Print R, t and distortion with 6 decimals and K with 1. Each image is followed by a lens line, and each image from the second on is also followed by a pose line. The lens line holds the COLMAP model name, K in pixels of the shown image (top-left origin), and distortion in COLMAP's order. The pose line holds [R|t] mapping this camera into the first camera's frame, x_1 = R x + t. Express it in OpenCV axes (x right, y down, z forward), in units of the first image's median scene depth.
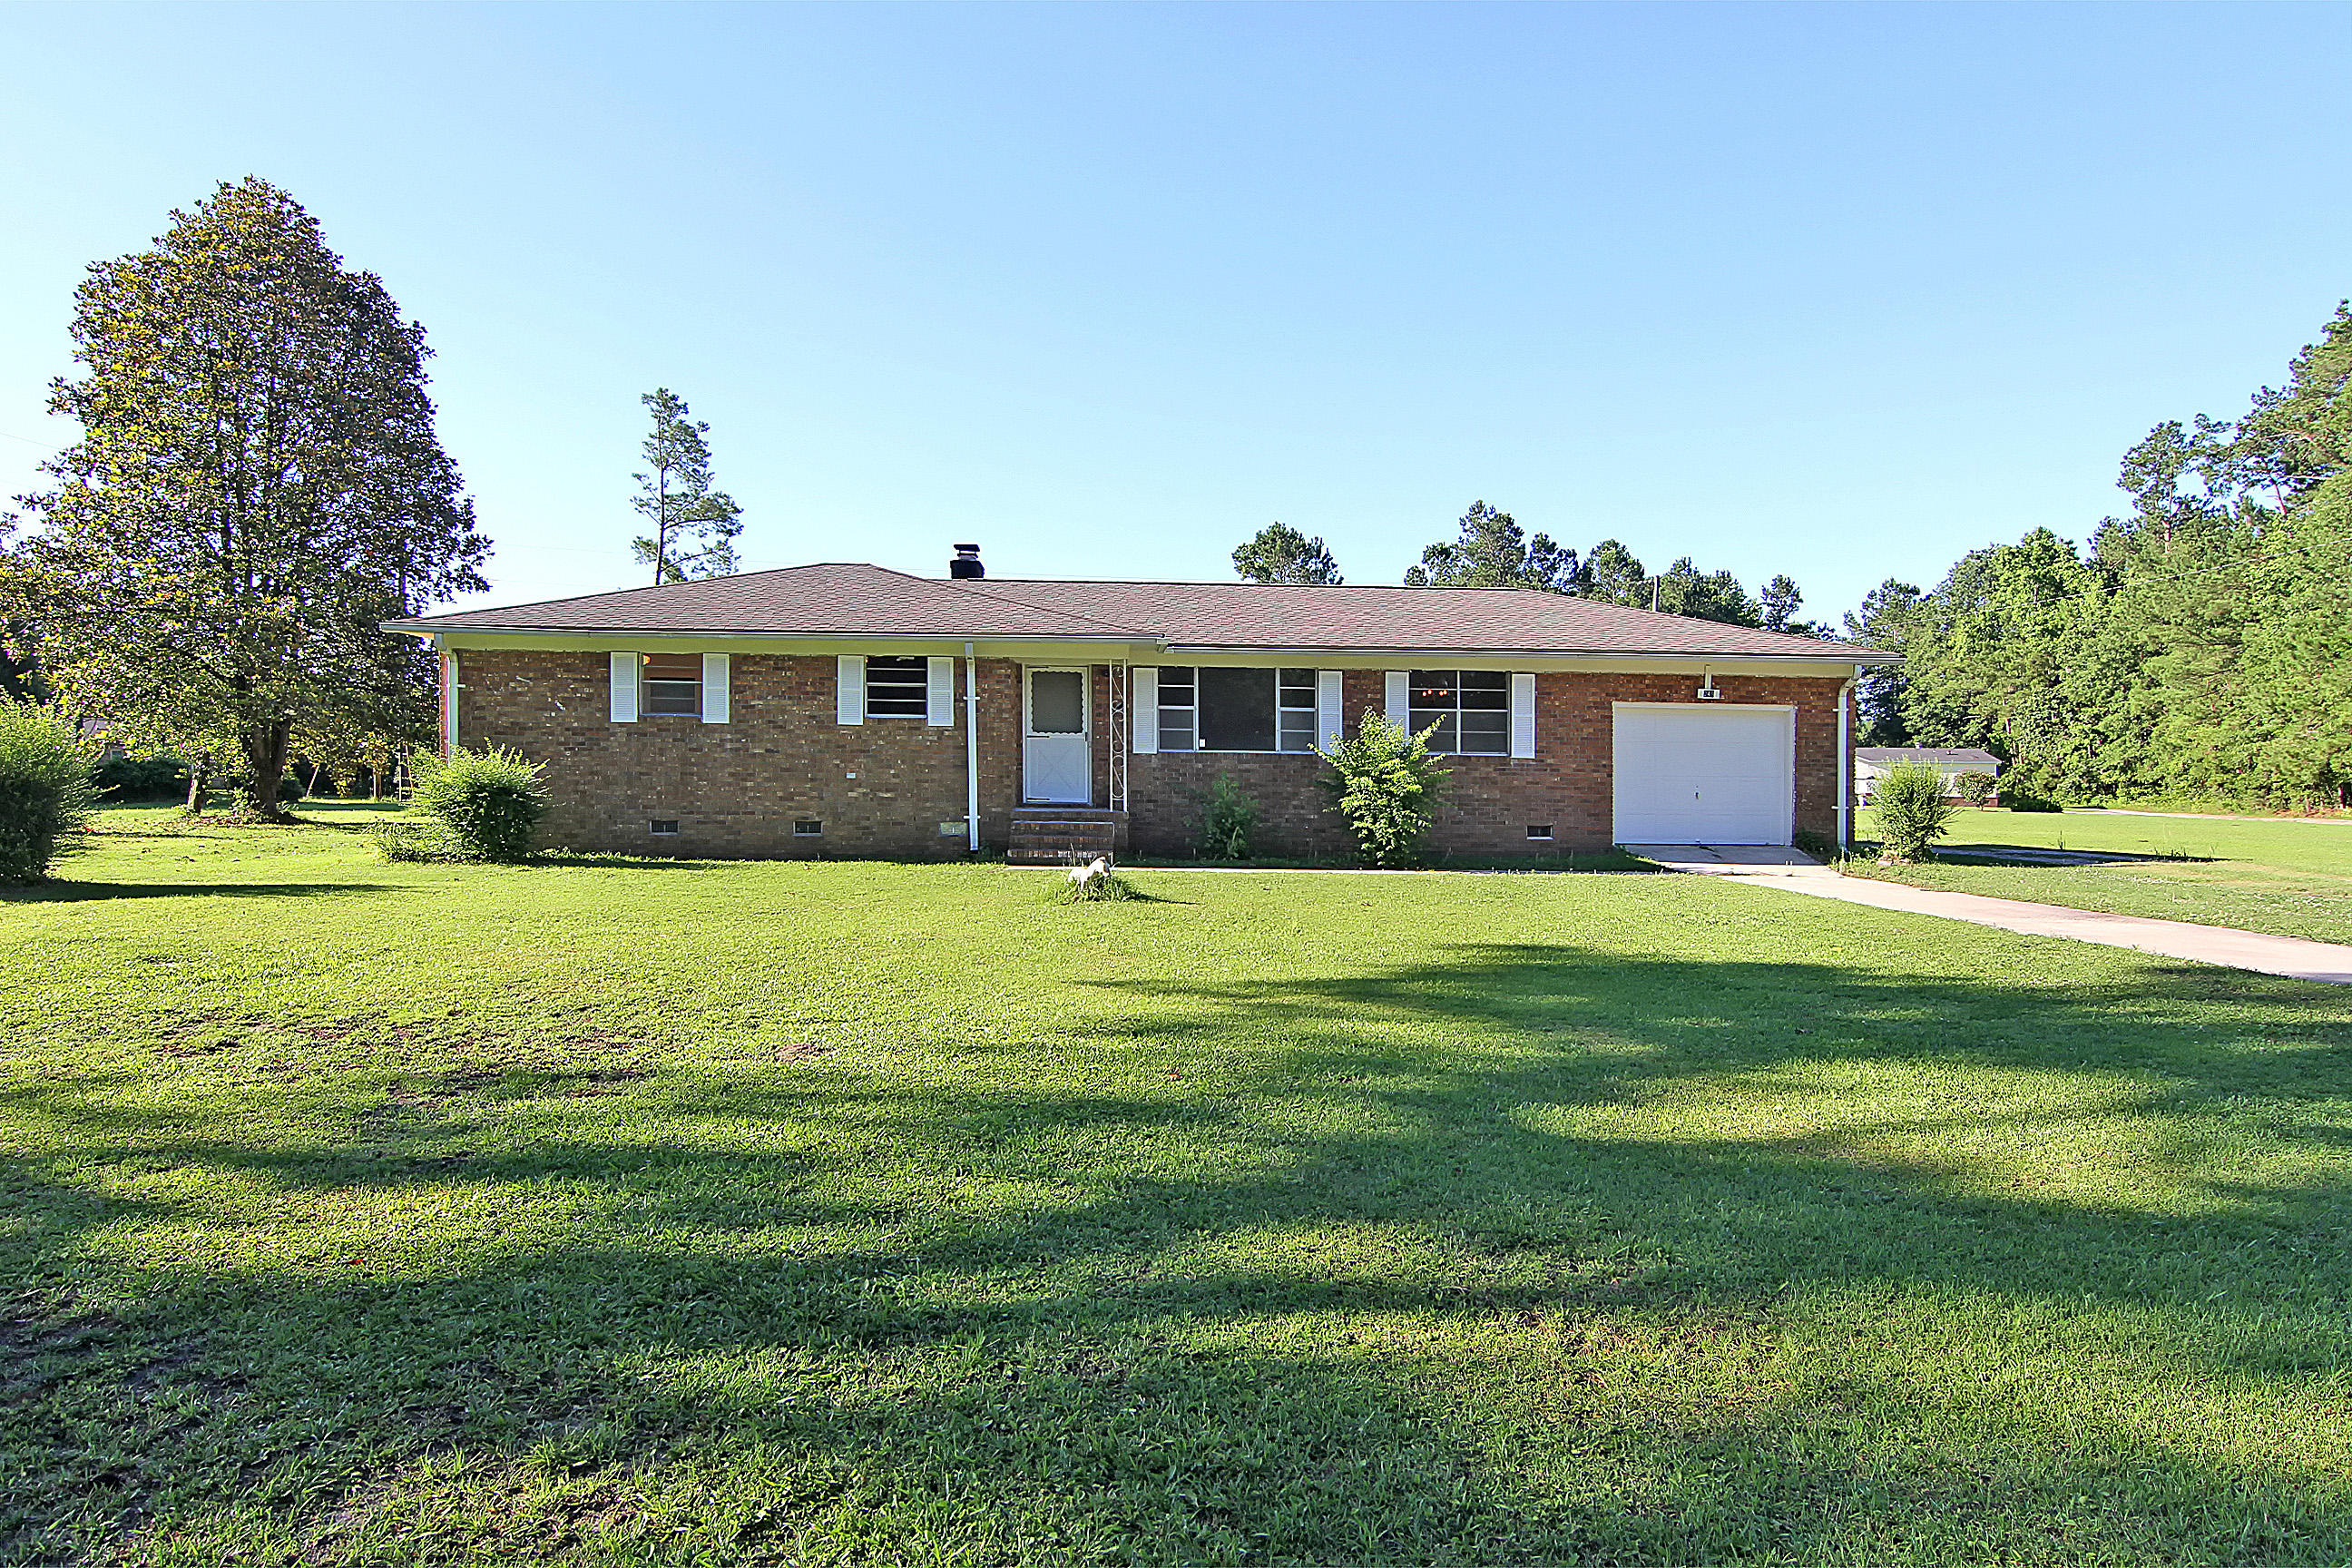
lens RADIAL K [[1405.9, 0, 1213.0], [0, 1405.9, 793.6], [0, 0, 1]] dist [0.006615, -0.025803]
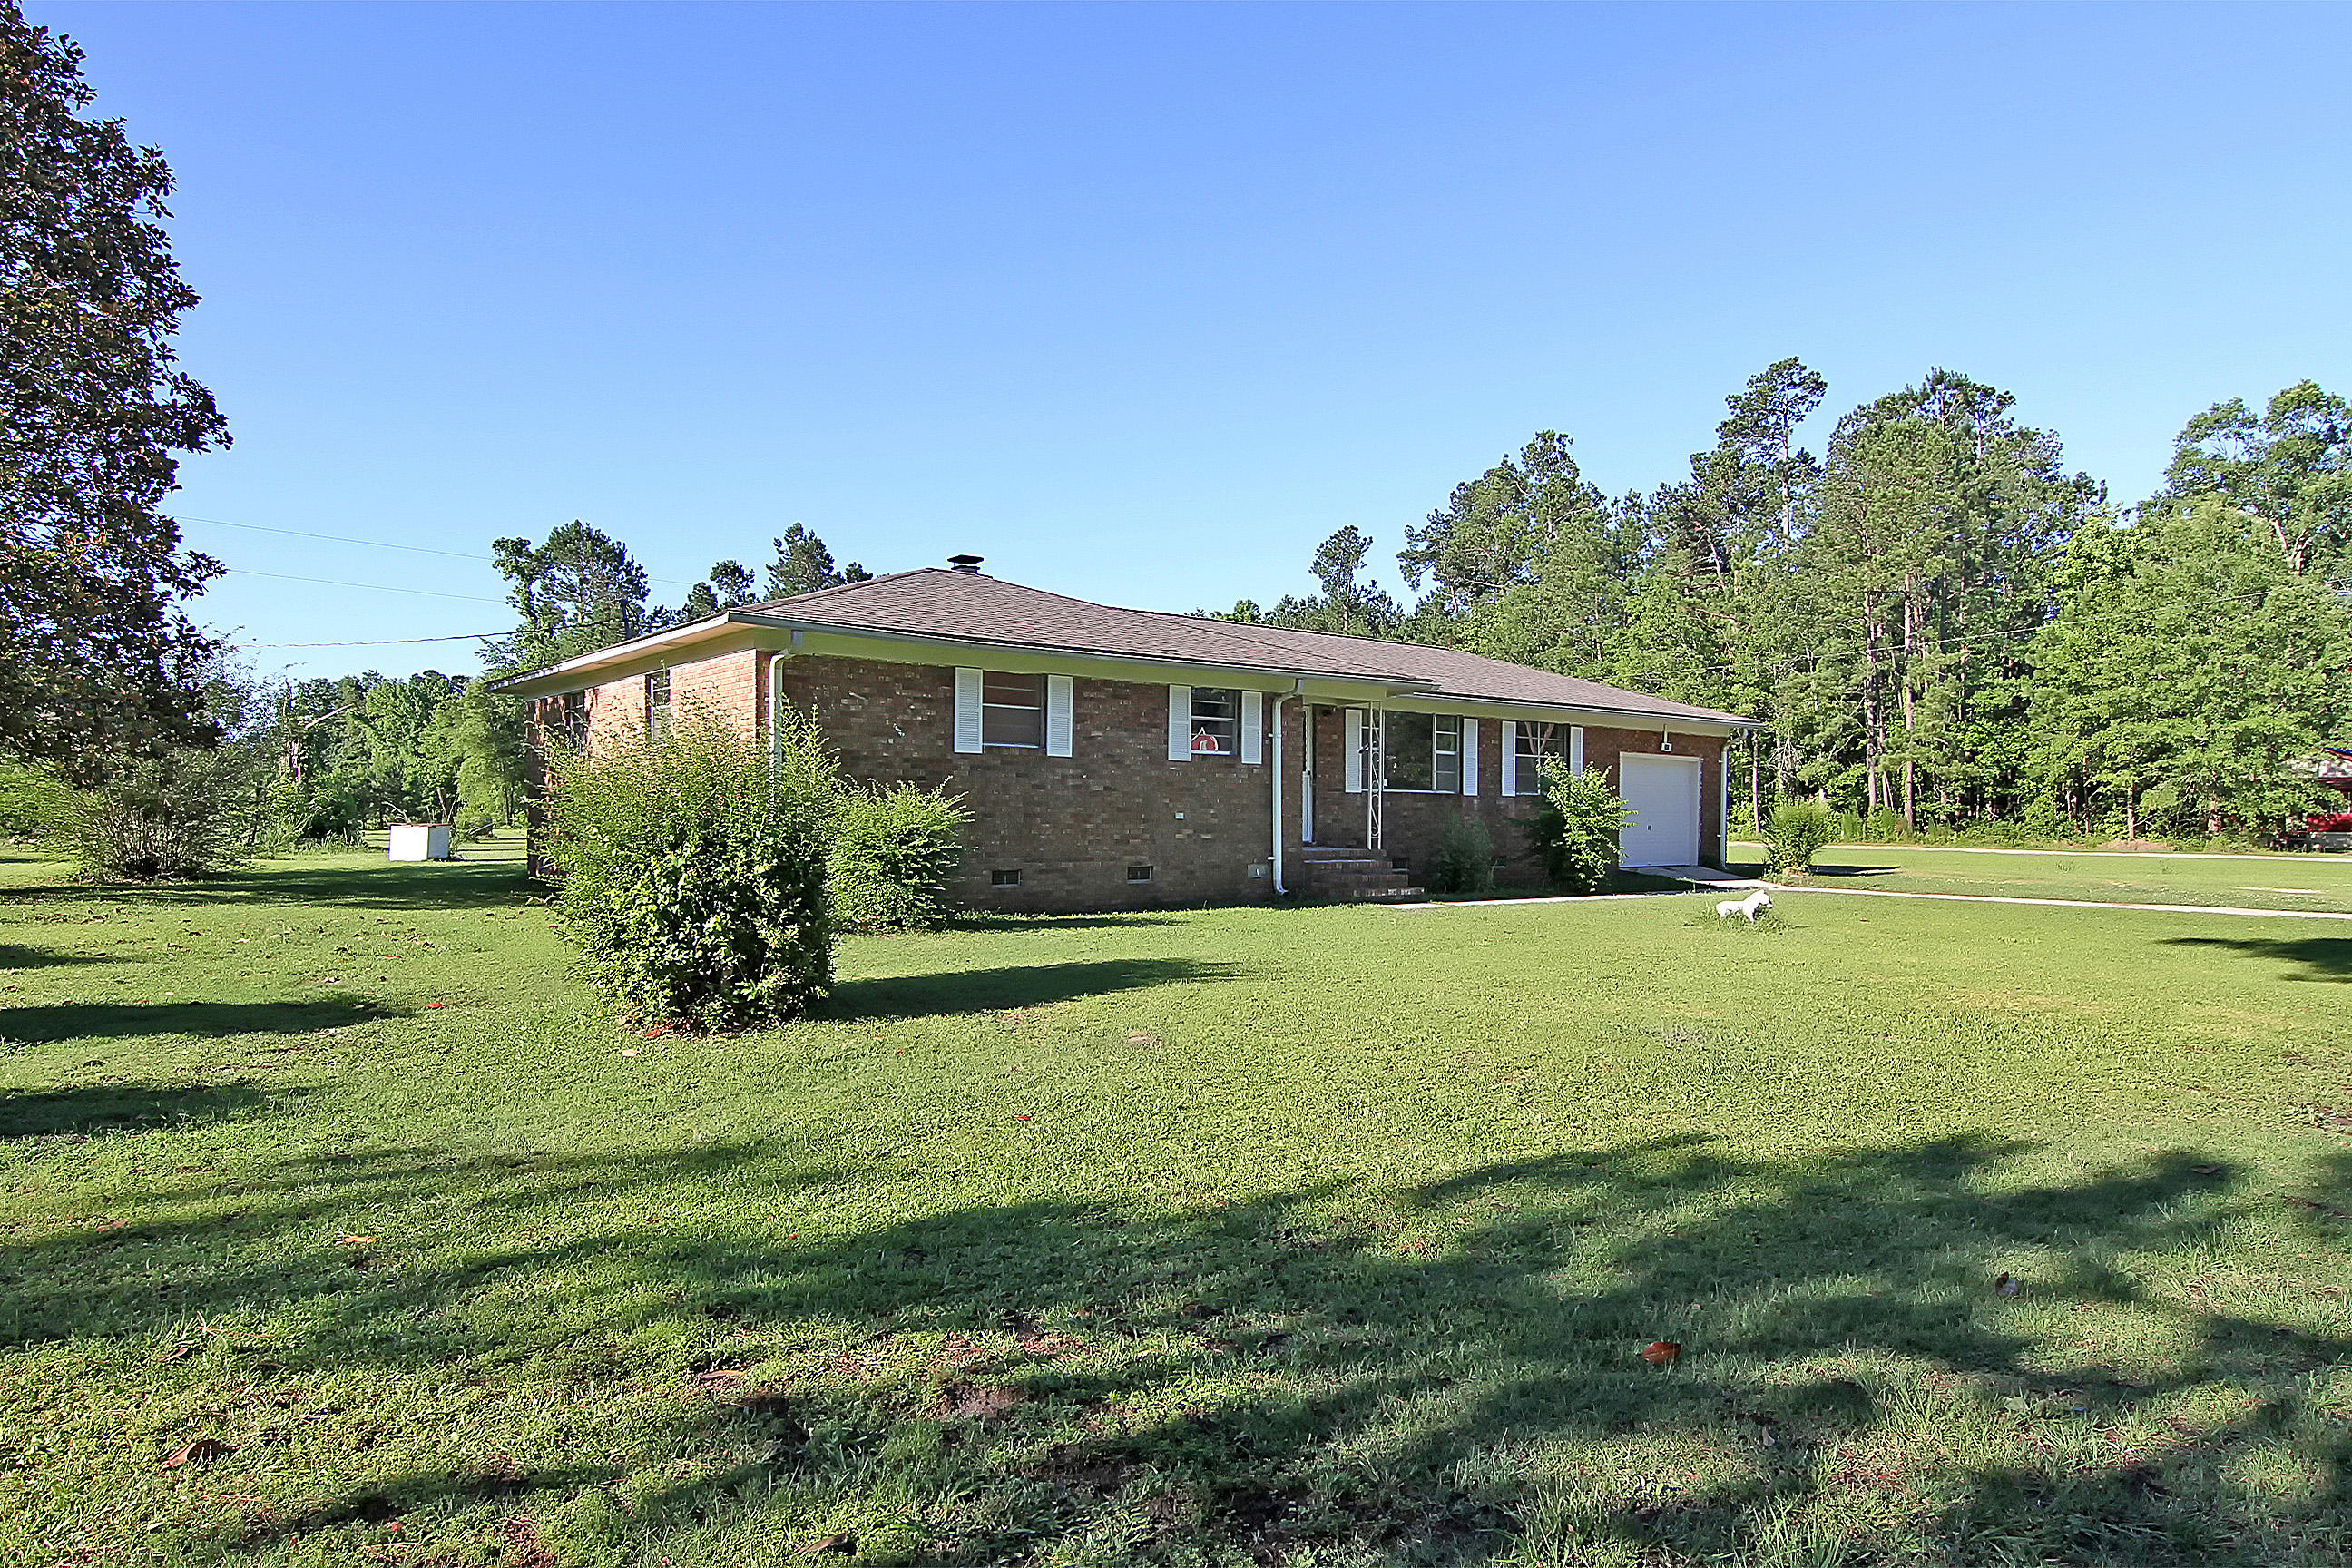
lens RADIAL K [[1402.8, 0, 1176.0], [0, 1402.8, 784.0], [0, 0, 1]] dist [0.000288, -0.000076]
pose [[0.810244, 0.008476, 0.586032, -0.738919], [0.005804, 0.999730, -0.022484, -0.012075], [-0.586065, 0.021619, 0.809976, 0.240683]]
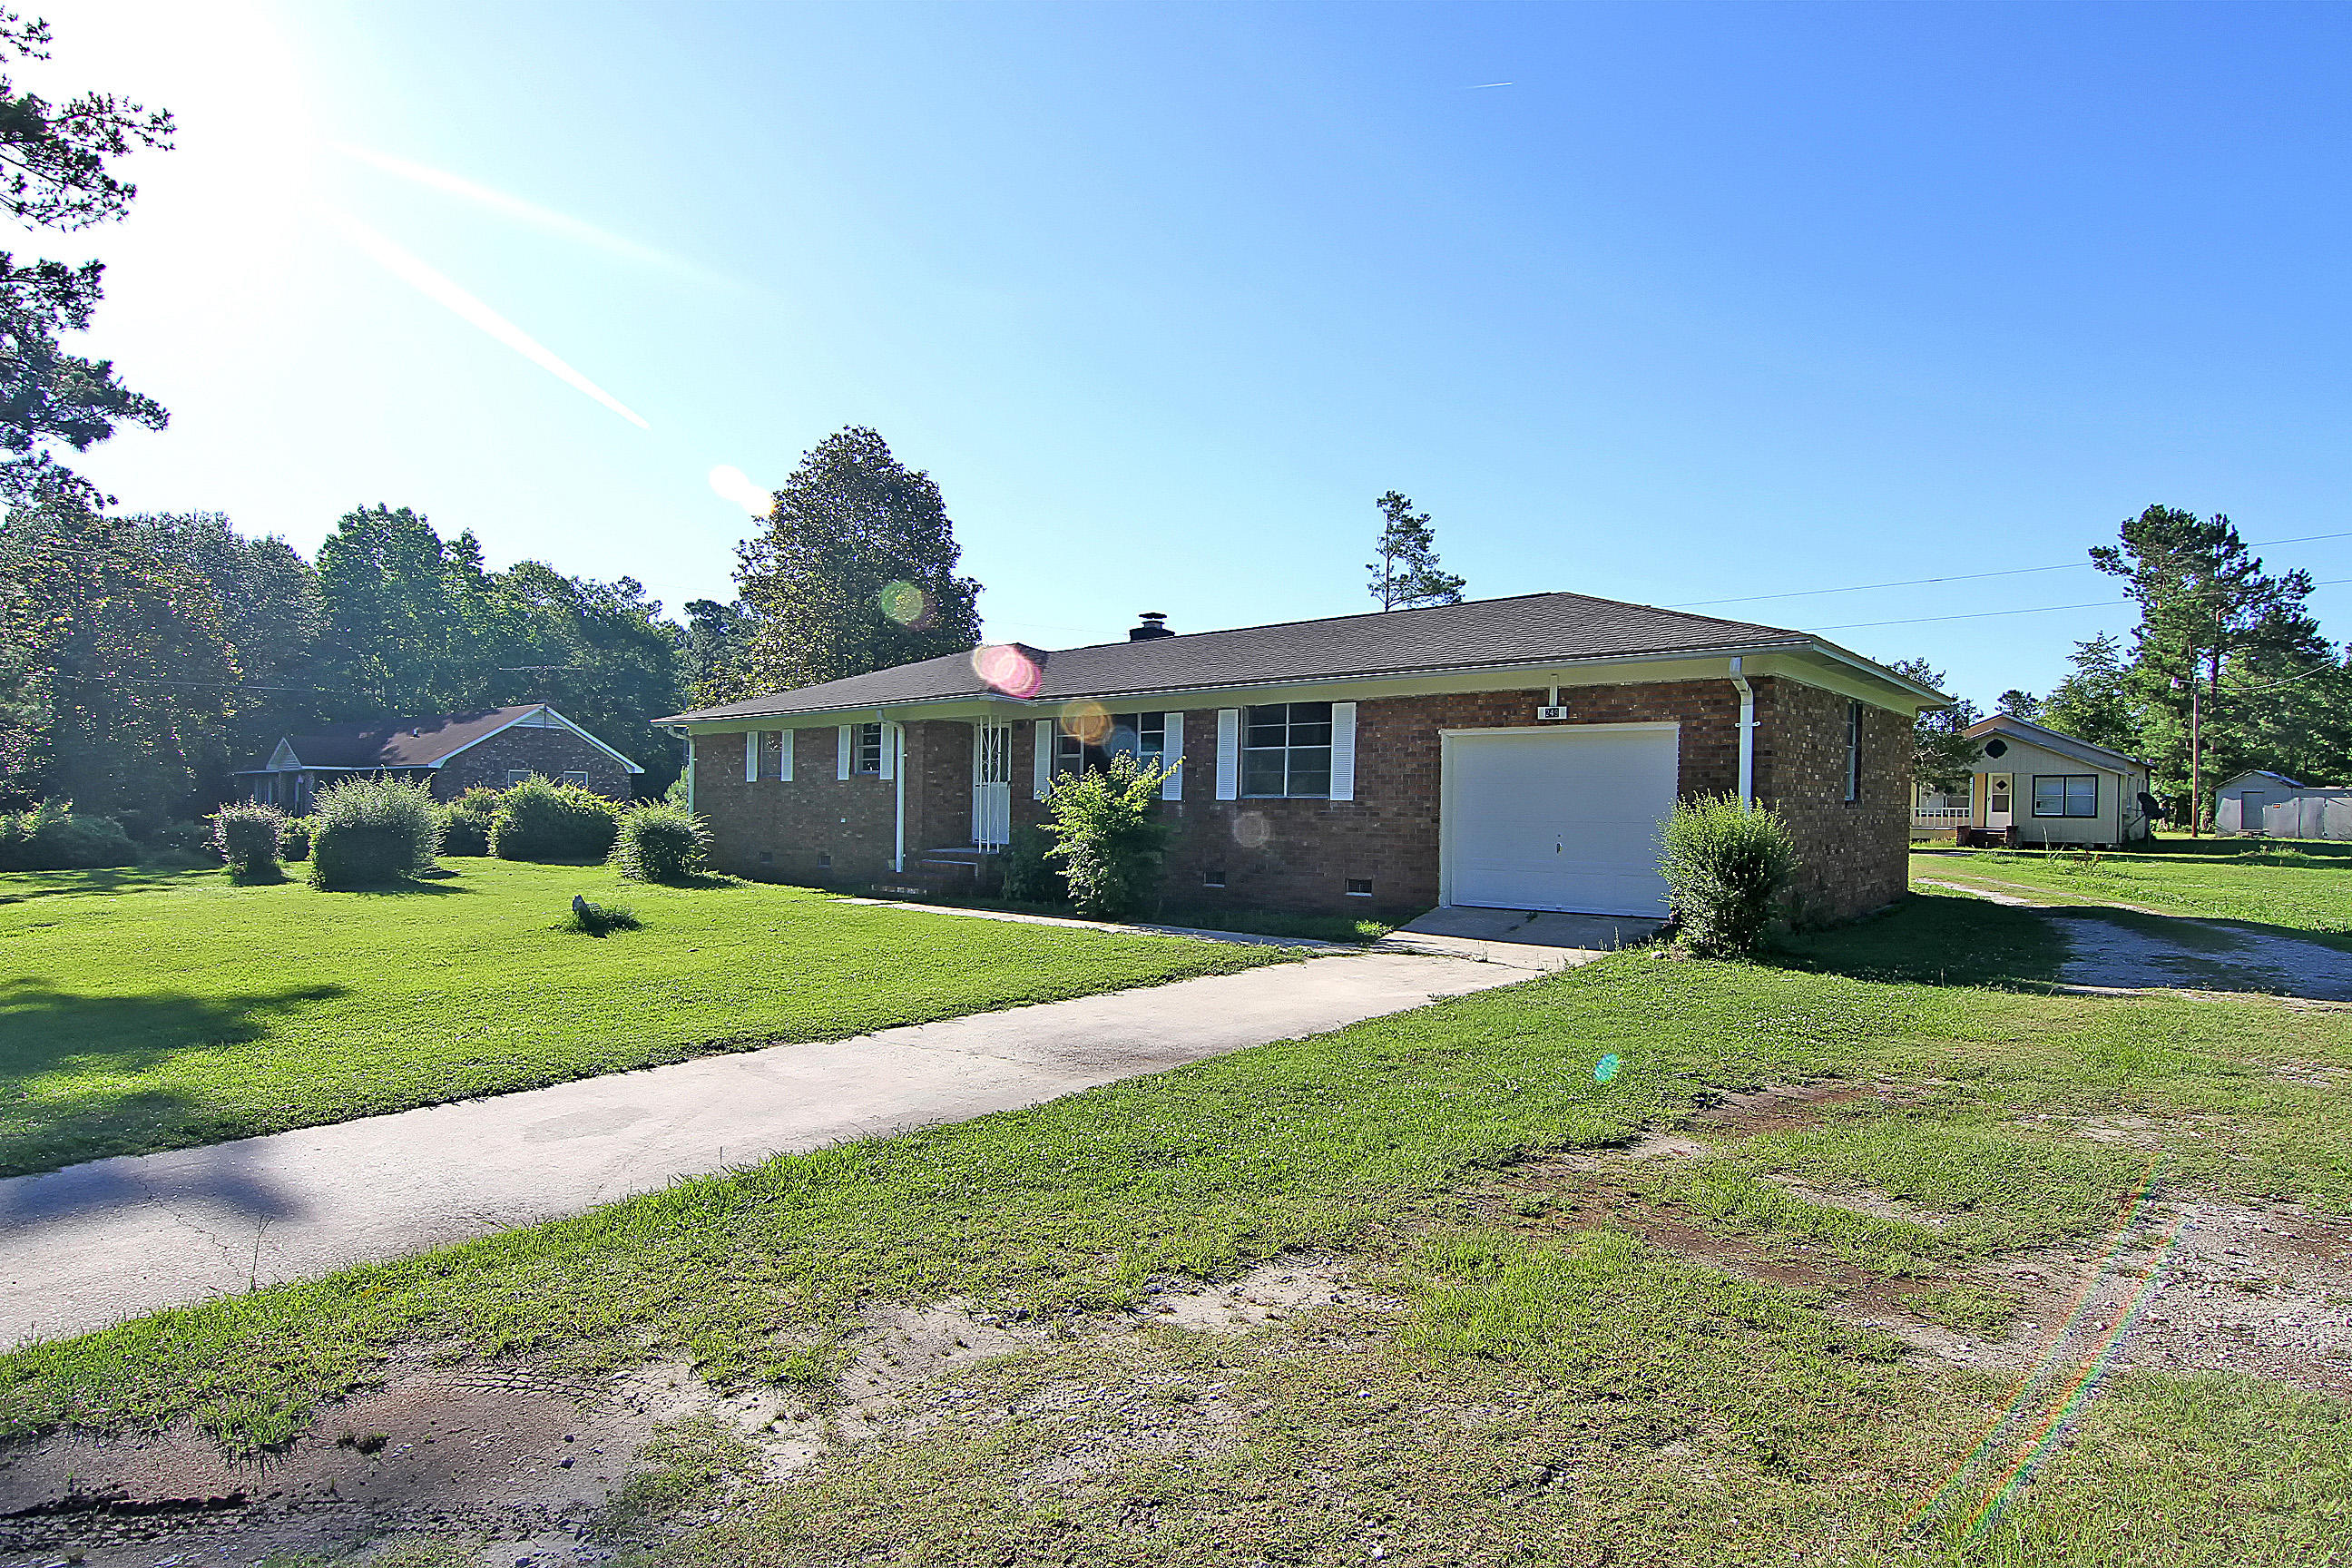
lens RADIAL K [[1214.0, 0, 1180.8], [0, 1214.0, 801.3], [0, 0, 1]] dist [0.004318, -0.010992]
pose [[0.725526, -0.008627, -0.688141, 0.654906], [-0.002449, 0.999883, -0.015117, -0.013095], [0.688190, 0.012654, 0.725420, 0.390893]]
